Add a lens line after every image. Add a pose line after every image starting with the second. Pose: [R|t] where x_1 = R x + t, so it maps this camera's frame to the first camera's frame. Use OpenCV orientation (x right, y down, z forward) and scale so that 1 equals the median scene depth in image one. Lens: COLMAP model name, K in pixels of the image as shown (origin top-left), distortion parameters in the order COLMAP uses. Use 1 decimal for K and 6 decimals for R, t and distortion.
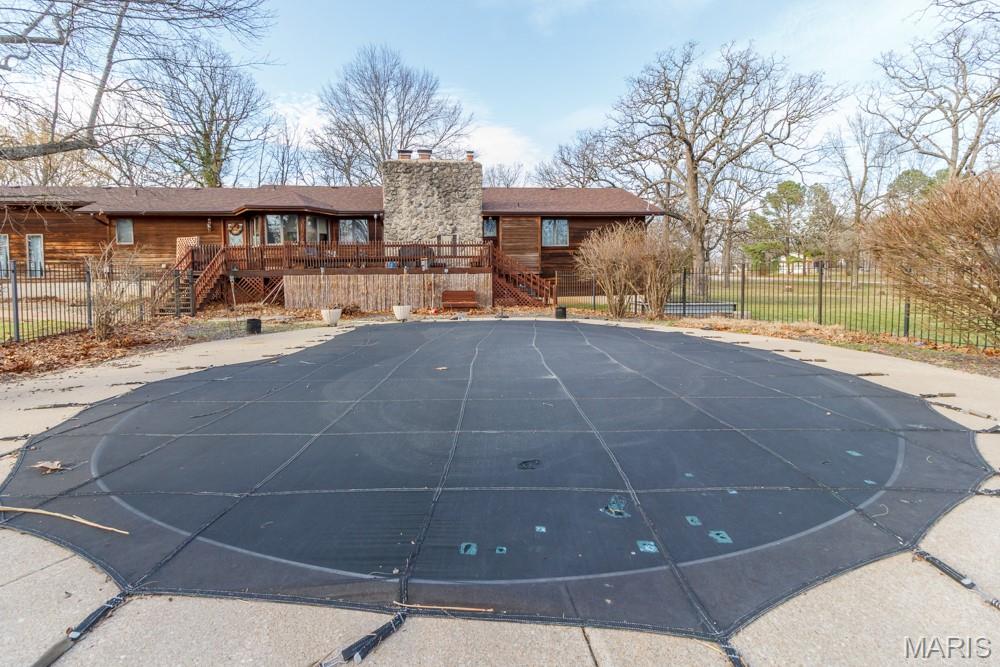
lens RADIAL K [[481.5, 0, 489.4], [0, 481.5, 312.0], [0, 0, 1]] dist [0.000388, 0.000366]
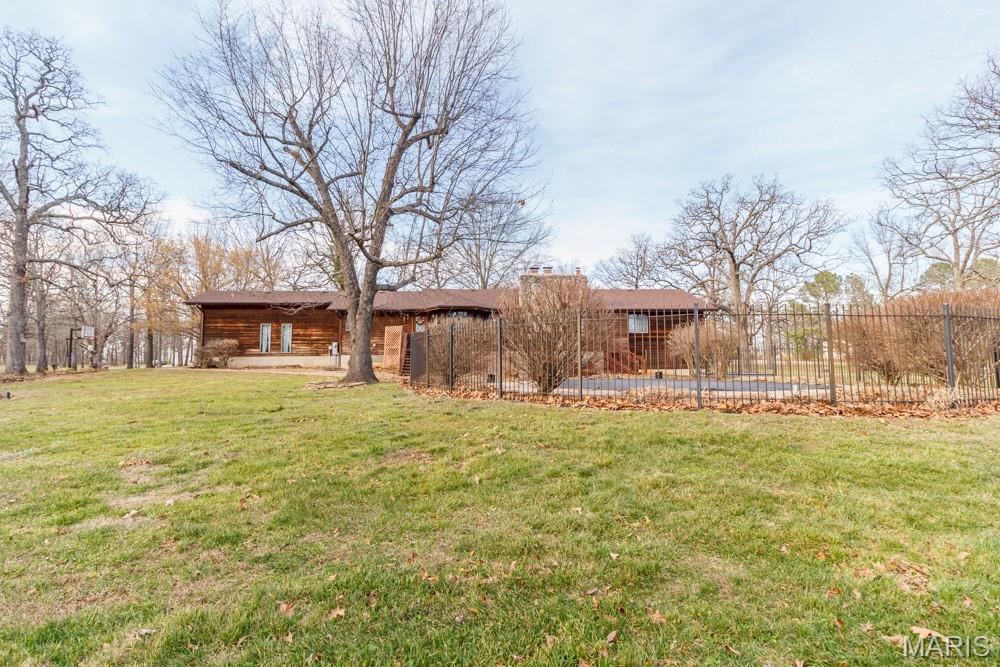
lens RADIAL K [[481.5, 0, 497.8], [0, 481.5, 330.3], [0, 0, 1]] dist [0.000388, 0.000366]
pose [[0.998217, 0.004341, -0.059529, -0.127434], [-0.012293, 0.990923, -0.133864, 0.031742], [0.058408, 0.134357, 0.989210, -0.273716]]
